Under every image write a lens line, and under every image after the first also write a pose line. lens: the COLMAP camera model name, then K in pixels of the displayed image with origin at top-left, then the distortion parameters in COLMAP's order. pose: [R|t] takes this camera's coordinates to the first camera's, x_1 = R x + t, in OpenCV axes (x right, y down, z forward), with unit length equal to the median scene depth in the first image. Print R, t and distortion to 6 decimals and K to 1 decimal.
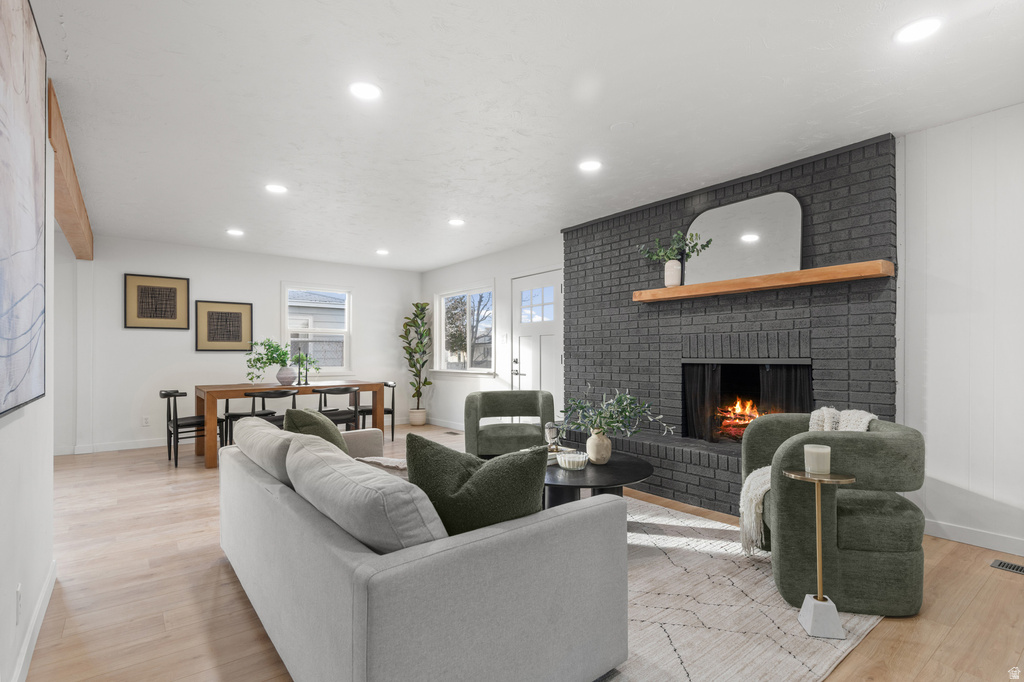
lens RADIAL K [[495.5, 0, 509.6], [0, 495.5, 343.9], [0, 0, 1]] dist [0.032360, -0.020340]
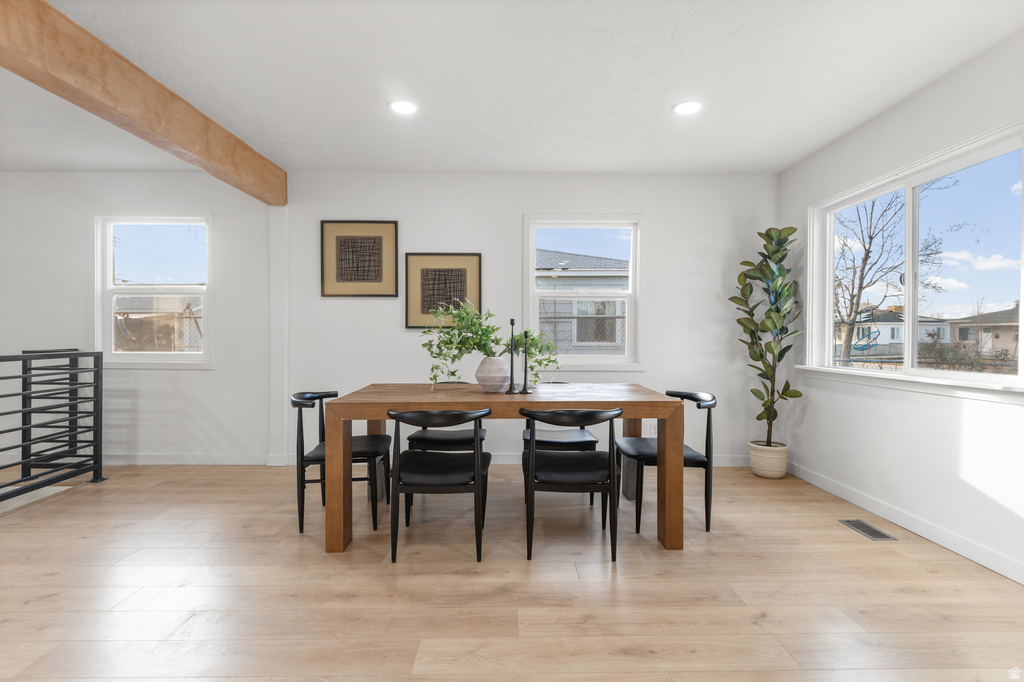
lens RADIAL K [[490.0, 0, 514.0], [0, 490.0, 345.0], [0, 0, 1]] dist [0.024426, -0.019174]
pose [[0.794959, 0.013780, -0.606507, -0.109433], [0.010581, 0.999275, 0.036573, 0.013715], [0.606571, -0.035492, 0.794237, 0.557836]]
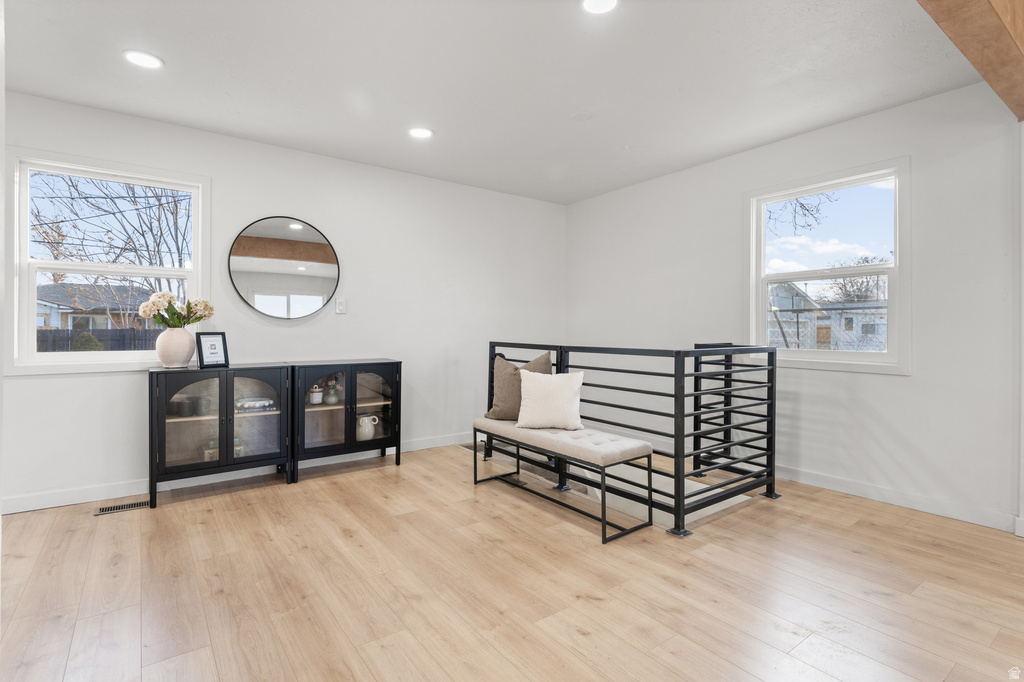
lens RADIAL K [[504.6, 0, 511.0], [0, 504.6, 334.4], [0, 0, 1]] dist [0.004112, 0.000461]
pose [[-0.026090, 0.008638, -0.999622, -0.333821], [0.018668, 0.999792, 0.008152, 0.015627], [0.999485, -0.018449, -0.026245, 0.465757]]
